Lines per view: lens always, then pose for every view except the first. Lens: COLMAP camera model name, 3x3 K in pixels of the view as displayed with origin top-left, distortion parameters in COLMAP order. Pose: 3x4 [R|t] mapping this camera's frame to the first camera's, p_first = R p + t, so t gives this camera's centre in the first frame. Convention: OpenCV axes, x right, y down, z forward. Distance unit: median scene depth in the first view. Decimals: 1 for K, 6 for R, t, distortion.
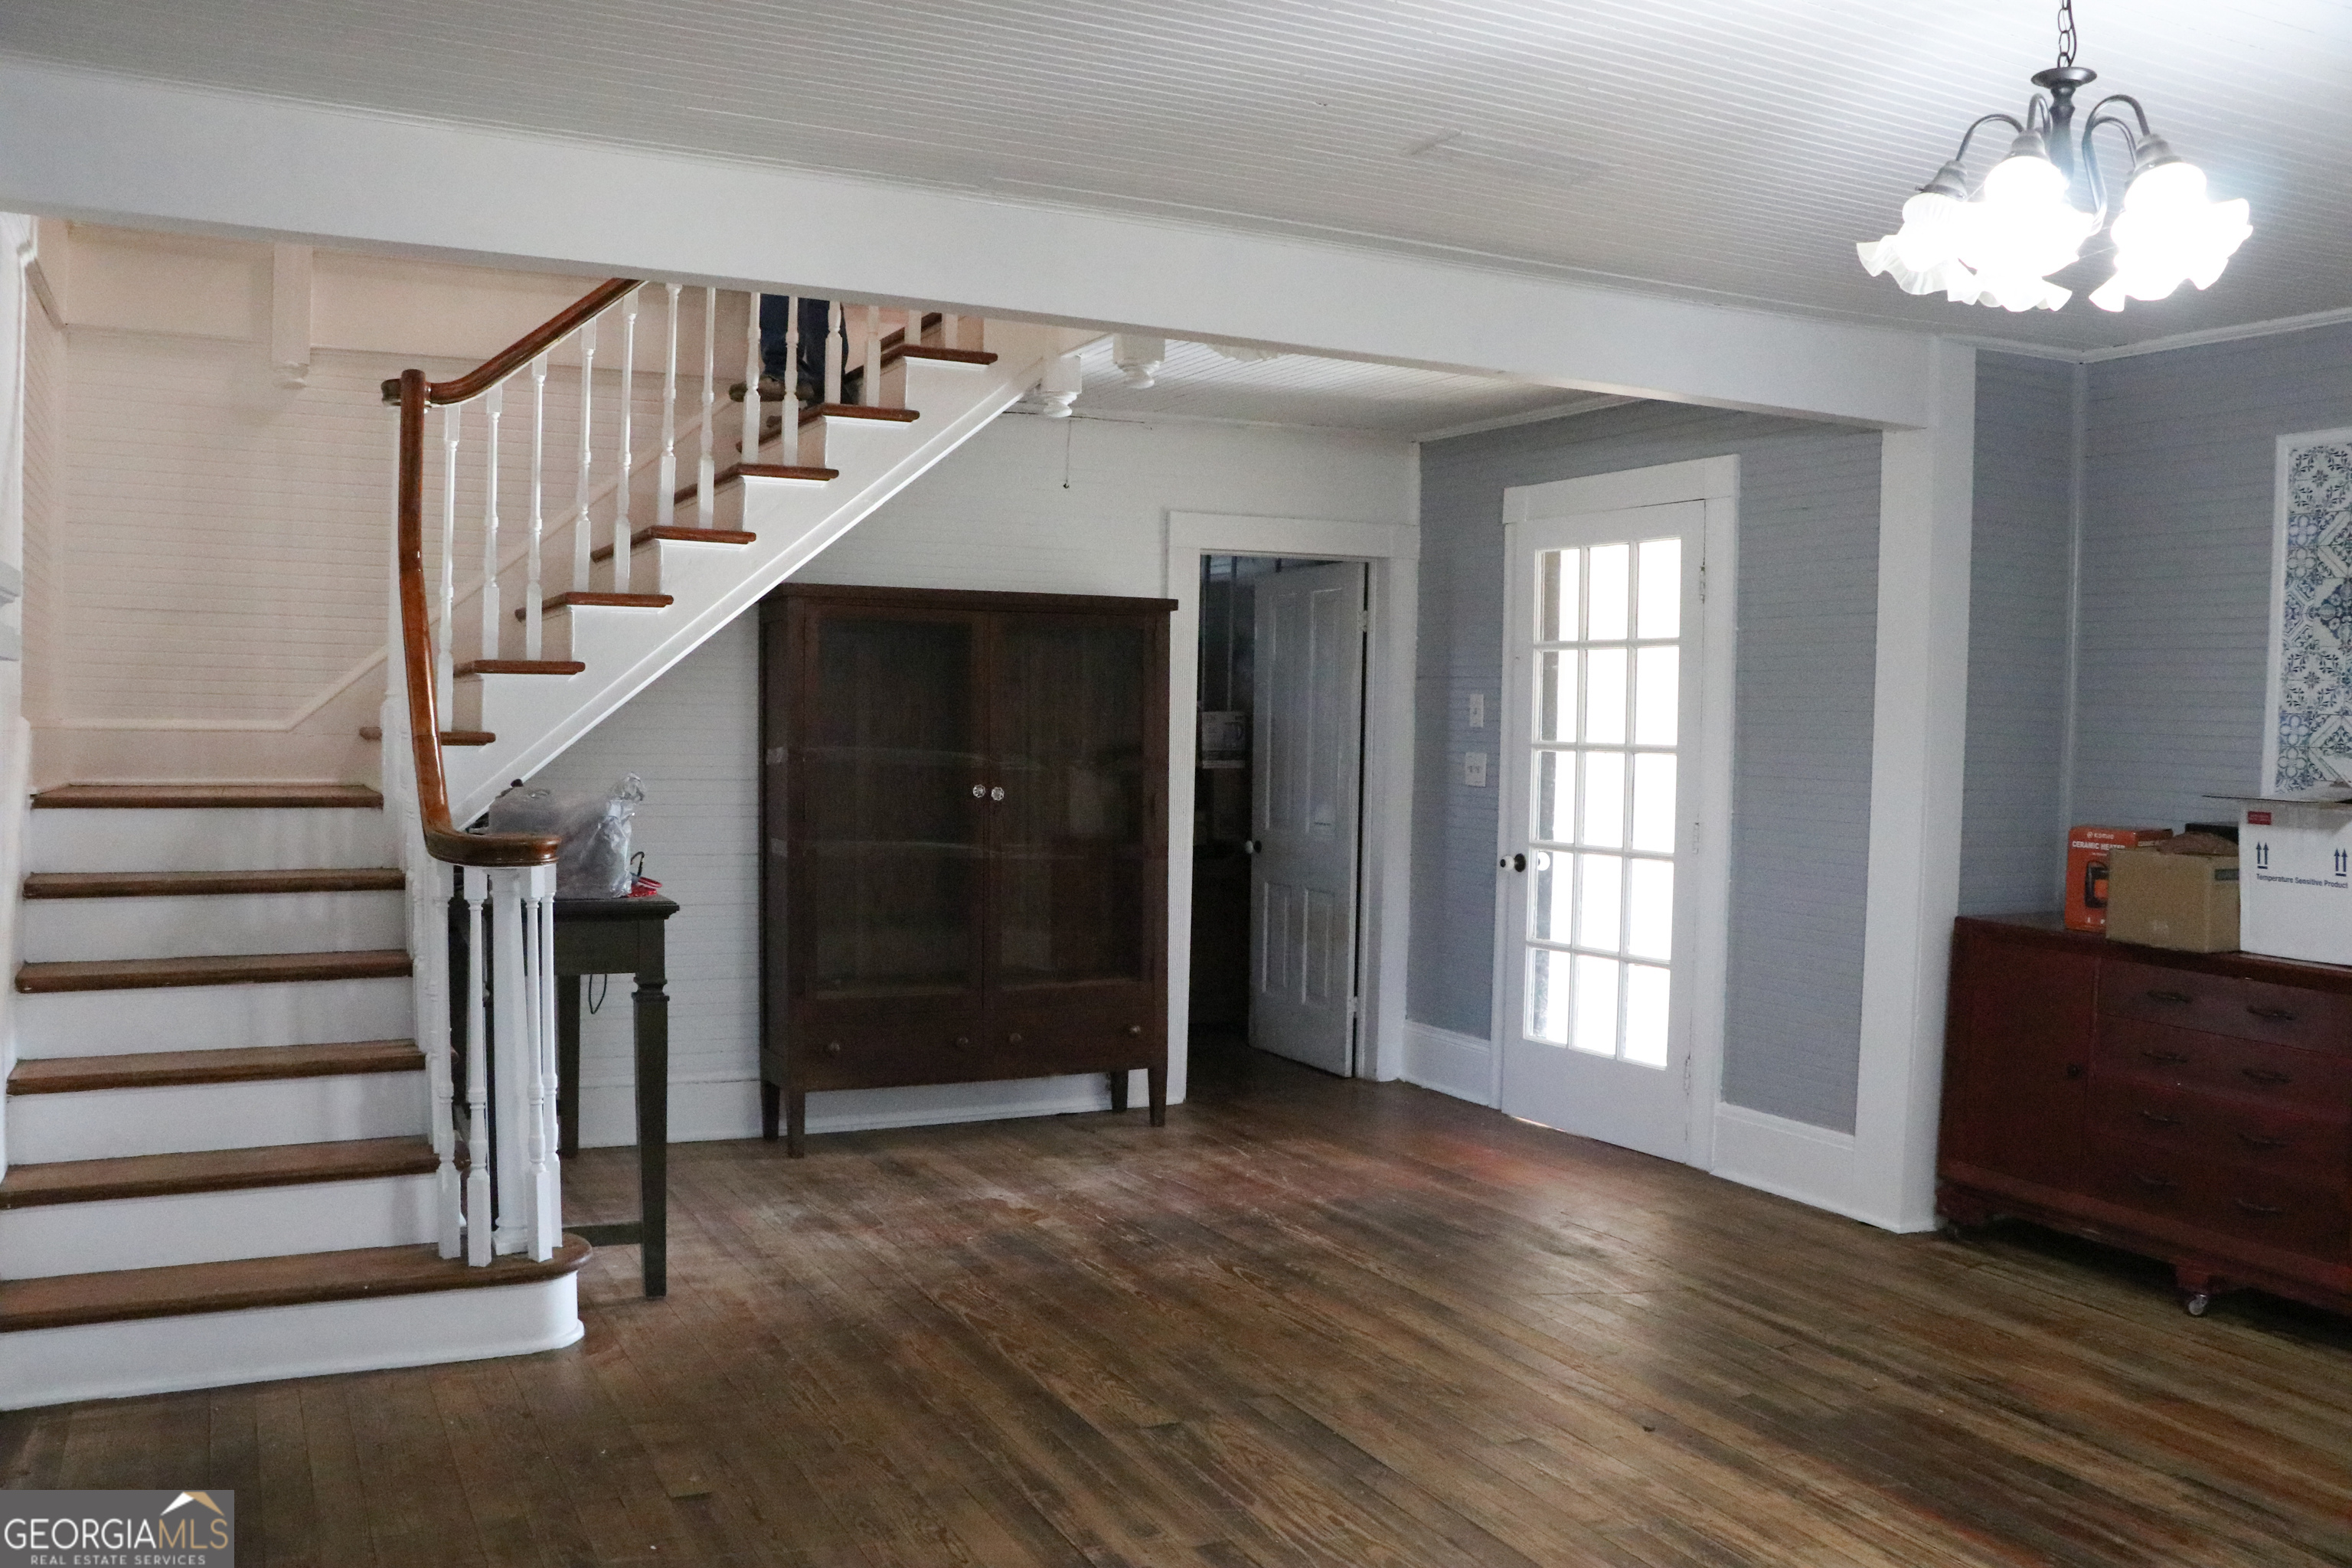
lens RADIAL K [[1933.3, 0, 1167.0], [0, 1933.3, 793.2], [0, 0, 1]] dist [-0.170423, 0.123929]
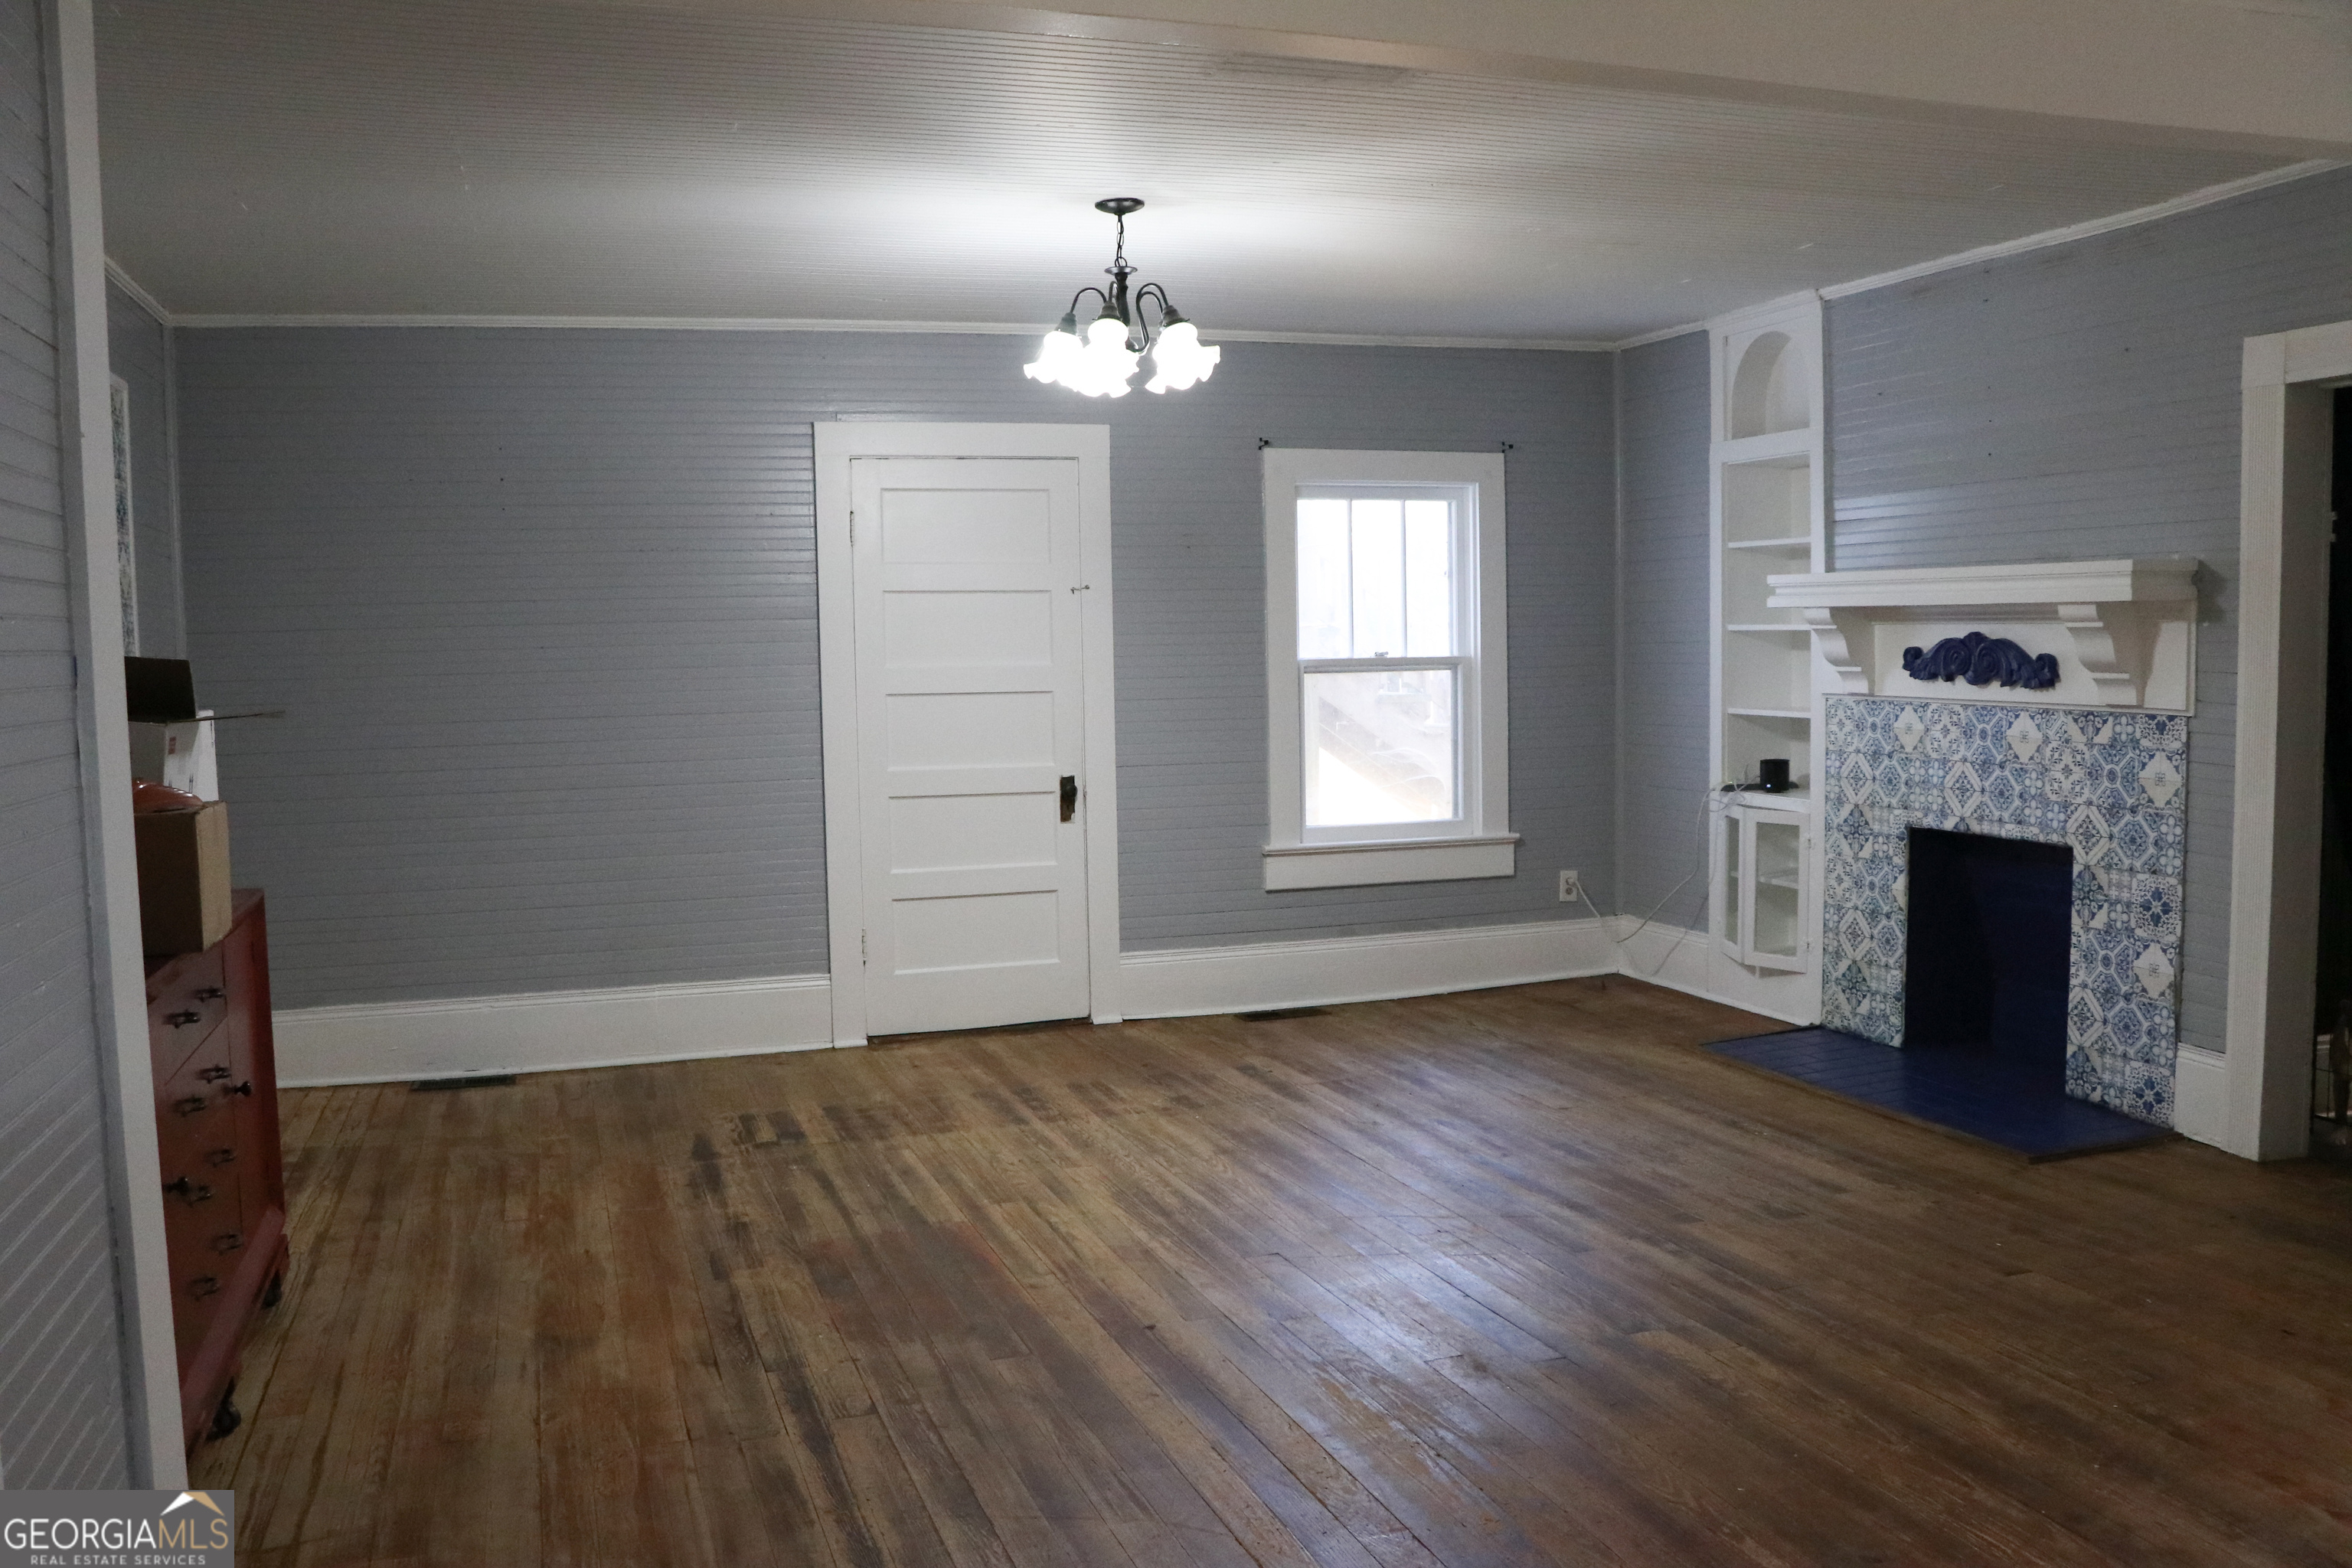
lens RADIAL K [[1933.3, 0, 1172.3], [0, 1933.3, 784.6], [0, 0, 1]] dist [-0.170423, 0.123929]
pose [[-0.988979, -0.013128, 0.147474, 0.093813], [0.003807, 0.993477, 0.113971, -0.060795], [-0.148008, 0.113276, -0.982478, 1.868517]]
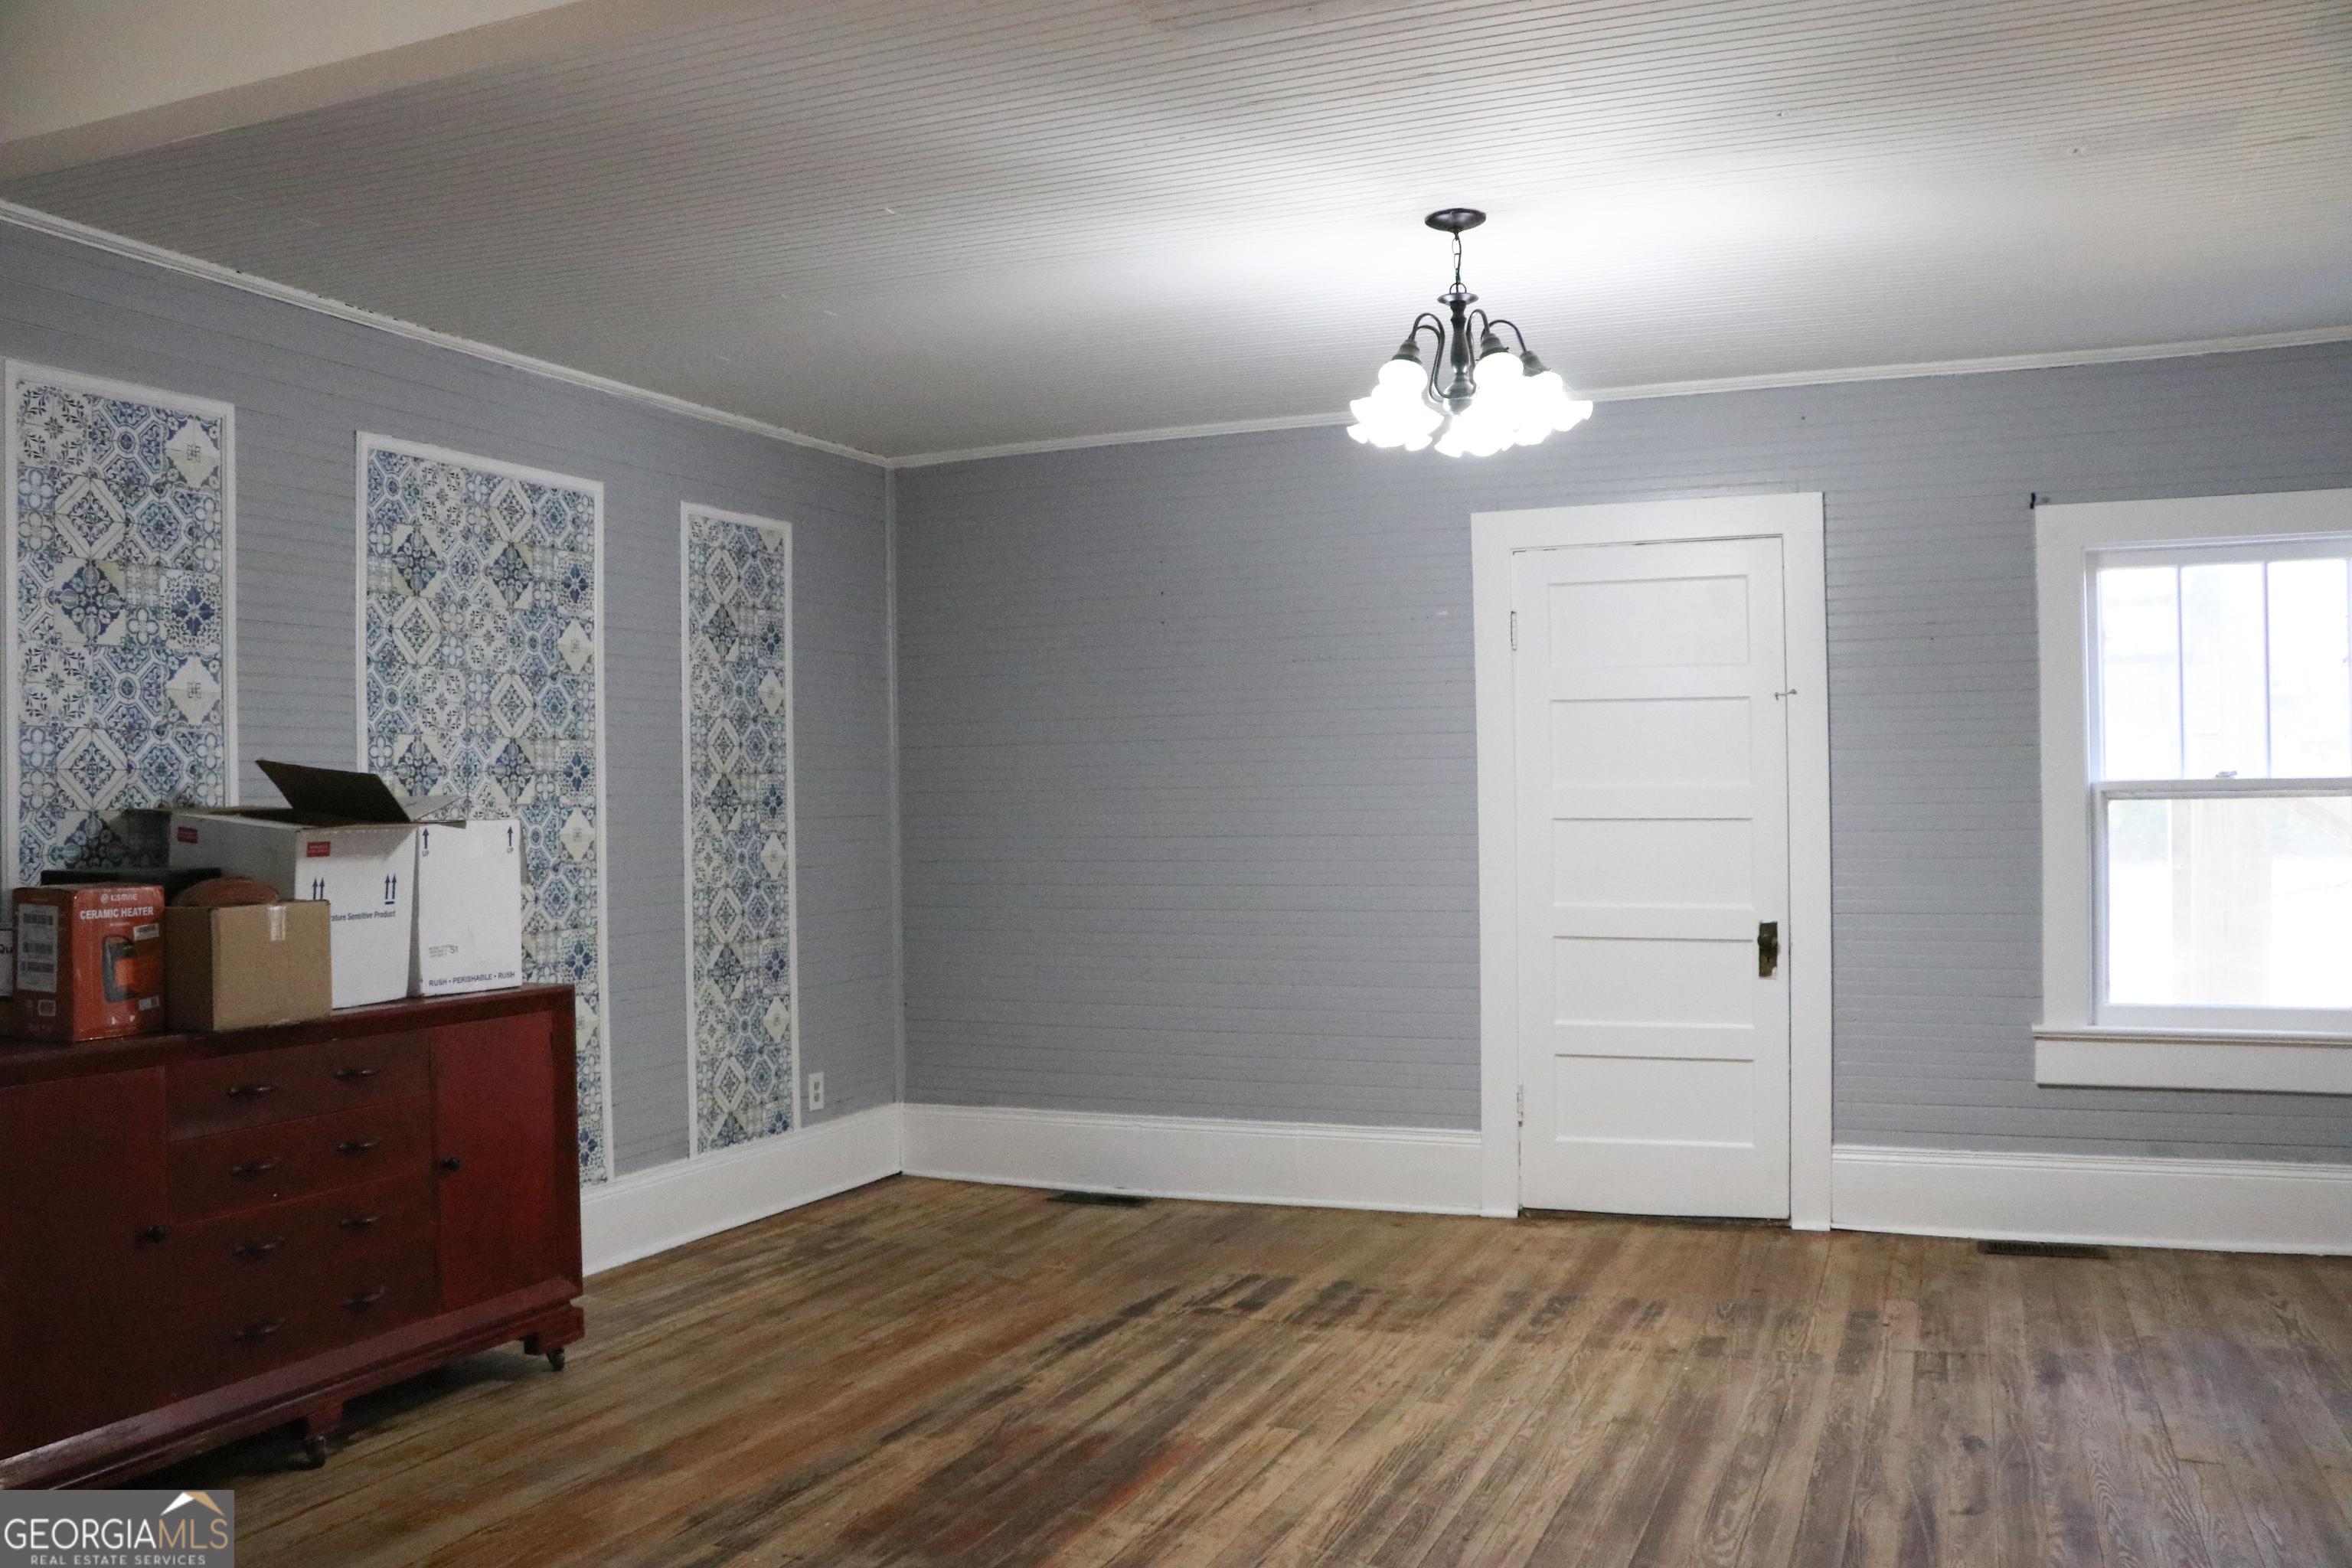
lens RADIAL K [[1933.3, 0, 1139.2], [0, 1933.3, 793.2], [0, 0, 1]] dist [-0.170423, 0.123929]
pose [[-0.645967, -0.012553, 0.763262, -0.338334], [0.032665, 0.998494, 0.044066, -0.041907], [-0.762666, 0.053397, -0.644584, 1.410946]]
